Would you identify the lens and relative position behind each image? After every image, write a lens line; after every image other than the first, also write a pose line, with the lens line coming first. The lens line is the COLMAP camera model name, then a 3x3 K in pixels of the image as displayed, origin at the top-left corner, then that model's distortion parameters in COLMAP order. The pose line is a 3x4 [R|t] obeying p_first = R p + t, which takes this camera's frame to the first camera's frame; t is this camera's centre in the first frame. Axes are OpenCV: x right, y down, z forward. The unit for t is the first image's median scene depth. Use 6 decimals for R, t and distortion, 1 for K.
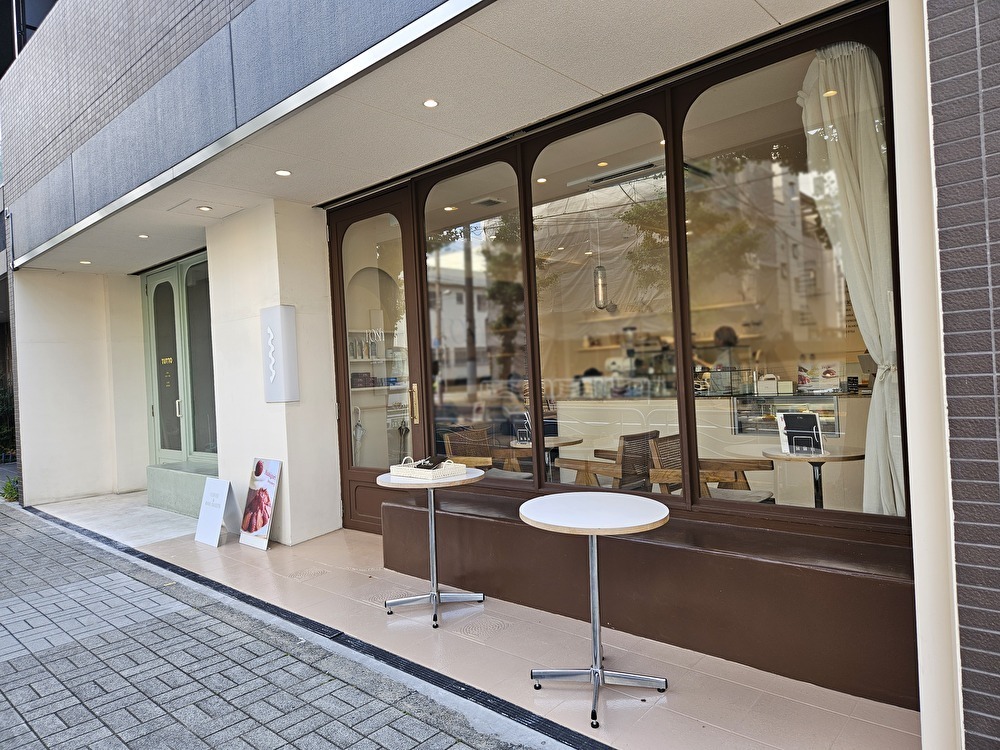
lens RADIAL K [[666.0, 0, 493.3], [0, 666.0, 369.1], [0, 0, 1]] dist [0.012982, 0.000876]
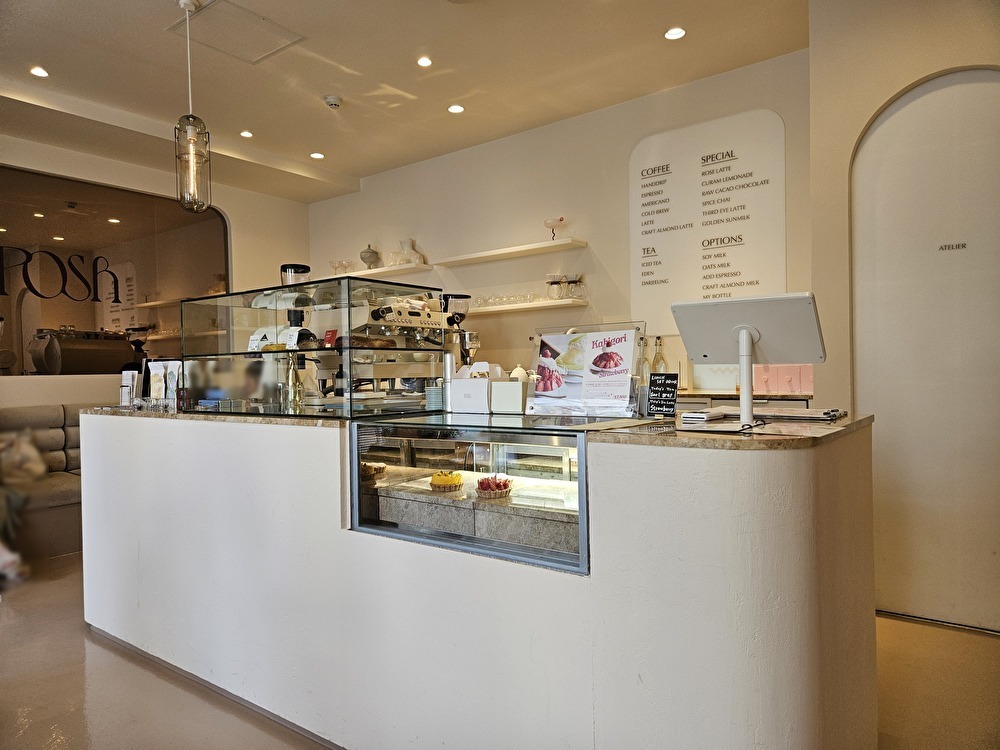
lens RADIAL K [[666.0, 0, 506.0], [0, 666.0, 381.2], [0, 0, 1]] dist [0.012982, 0.000876]
pose [[0.995482, 0.035858, 0.087917, 0.401011], [-0.037003, 0.999250, 0.011433, 0.013869], [-0.087441, -0.014635, 0.996062, 0.623731]]
